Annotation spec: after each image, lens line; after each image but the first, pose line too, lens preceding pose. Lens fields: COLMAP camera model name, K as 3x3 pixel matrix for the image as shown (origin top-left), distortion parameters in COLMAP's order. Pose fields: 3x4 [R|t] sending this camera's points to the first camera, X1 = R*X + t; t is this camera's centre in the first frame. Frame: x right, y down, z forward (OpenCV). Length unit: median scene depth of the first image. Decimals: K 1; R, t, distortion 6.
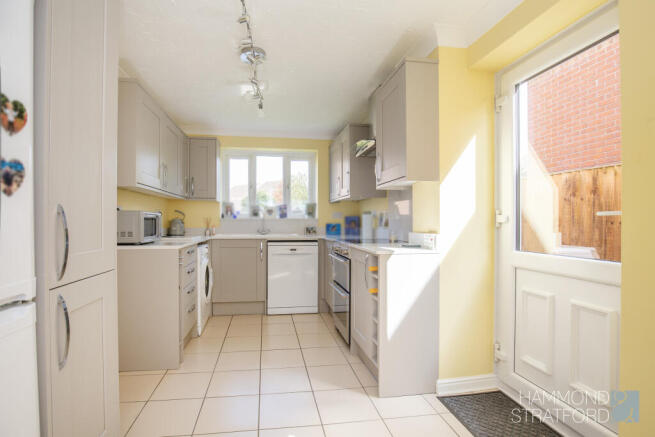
lens RADIAL K [[316.5, 0, 327.5], [0, 316.5, 218.5], [0, 0, 1]] dist [-0.002005, 0.000134]
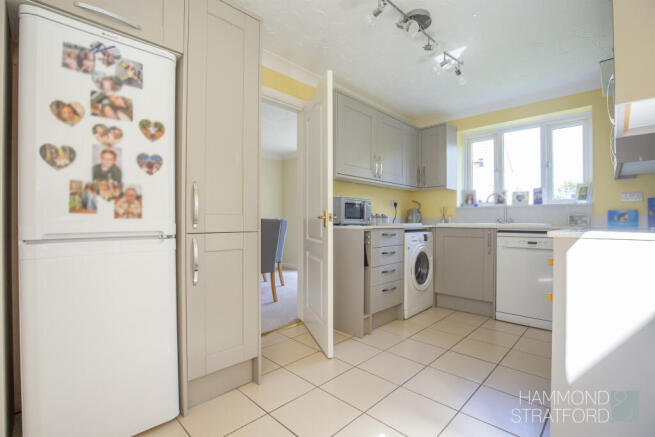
lens RADIAL K [[312.1, 0, 327.5], [0, 312.1, 218.5], [0, 0, 1]] dist [-0.036712, 0.000212]
pose [[0.576276, -0.015205, -0.817114, 0.212108], [0.009911, 0.999883, -0.011616, 0.043679], [0.817195, -0.001404, 0.576360, 0.170140]]
